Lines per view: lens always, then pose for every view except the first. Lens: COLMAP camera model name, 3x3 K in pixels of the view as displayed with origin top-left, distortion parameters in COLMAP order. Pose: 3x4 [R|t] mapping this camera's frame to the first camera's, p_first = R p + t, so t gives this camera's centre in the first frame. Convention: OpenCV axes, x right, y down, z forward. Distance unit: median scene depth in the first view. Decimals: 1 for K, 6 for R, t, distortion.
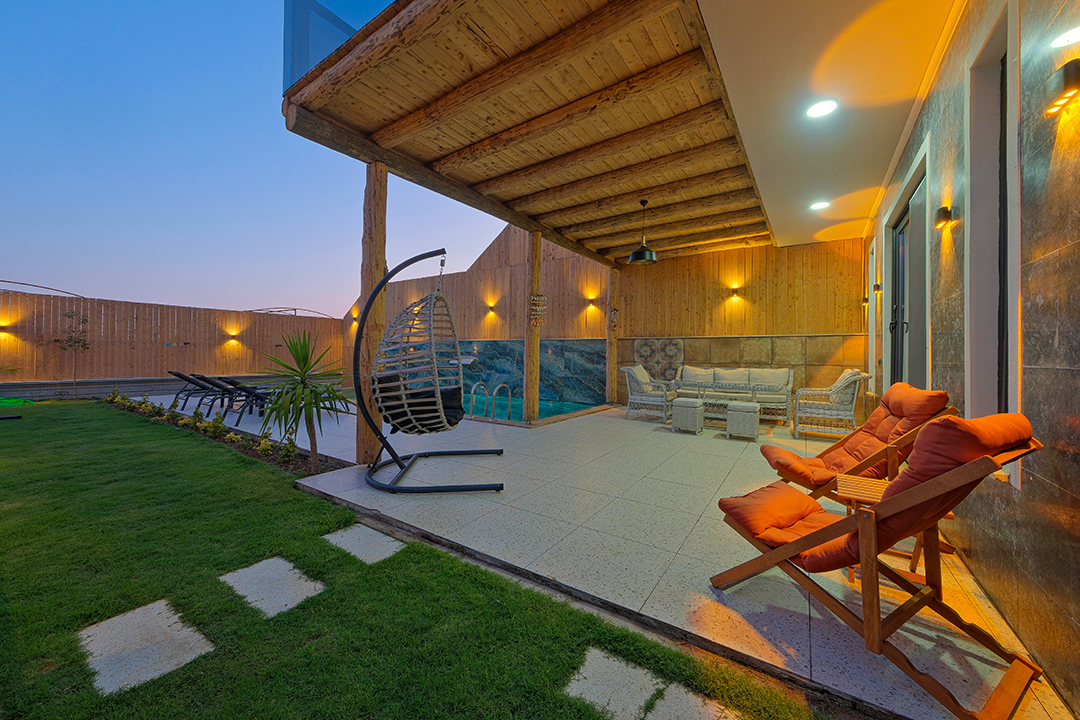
lens RADIAL K [[376.8, 0, 542.9], [0, 376.8, 351.0], [0, 0, 1]] dist [0.015797, 0.000038]
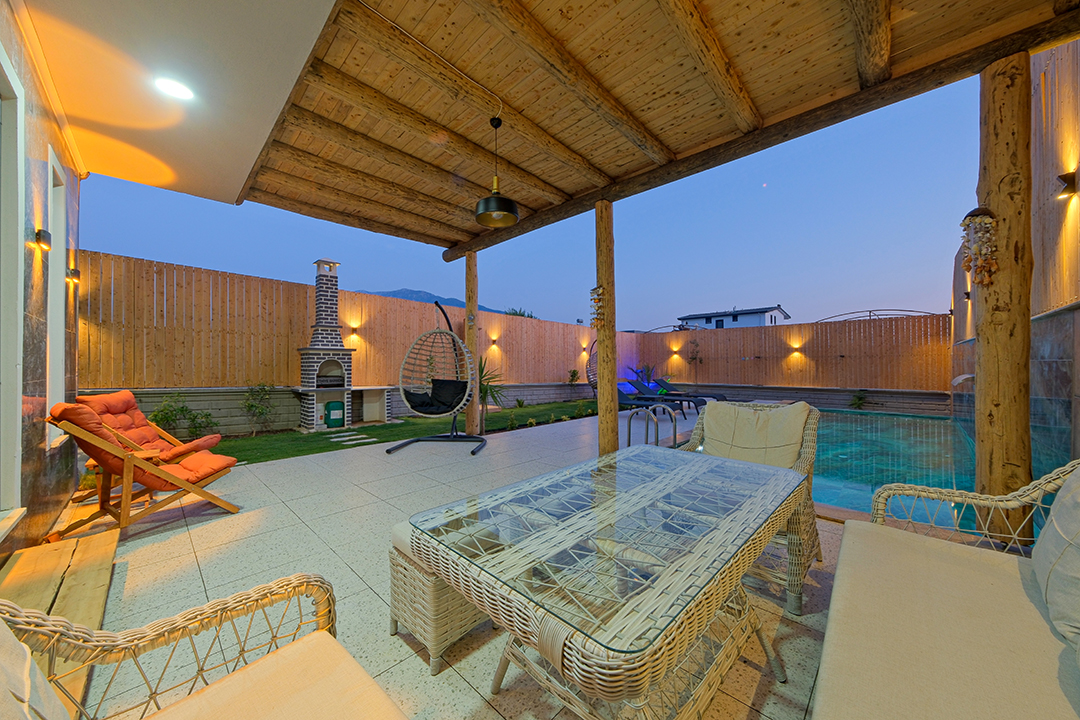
lens RADIAL K [[376.8, 0, 529.2], [0, 376.8, 361.0], [0, 0, 1]] dist [0.015797, 0.000038]
pose [[-0.199702, -0.015528, -0.979734, 0.438590], [0.012340, 0.999755, -0.018361, 0.005481], [0.979779, -0.015757, -0.199462, 0.608663]]
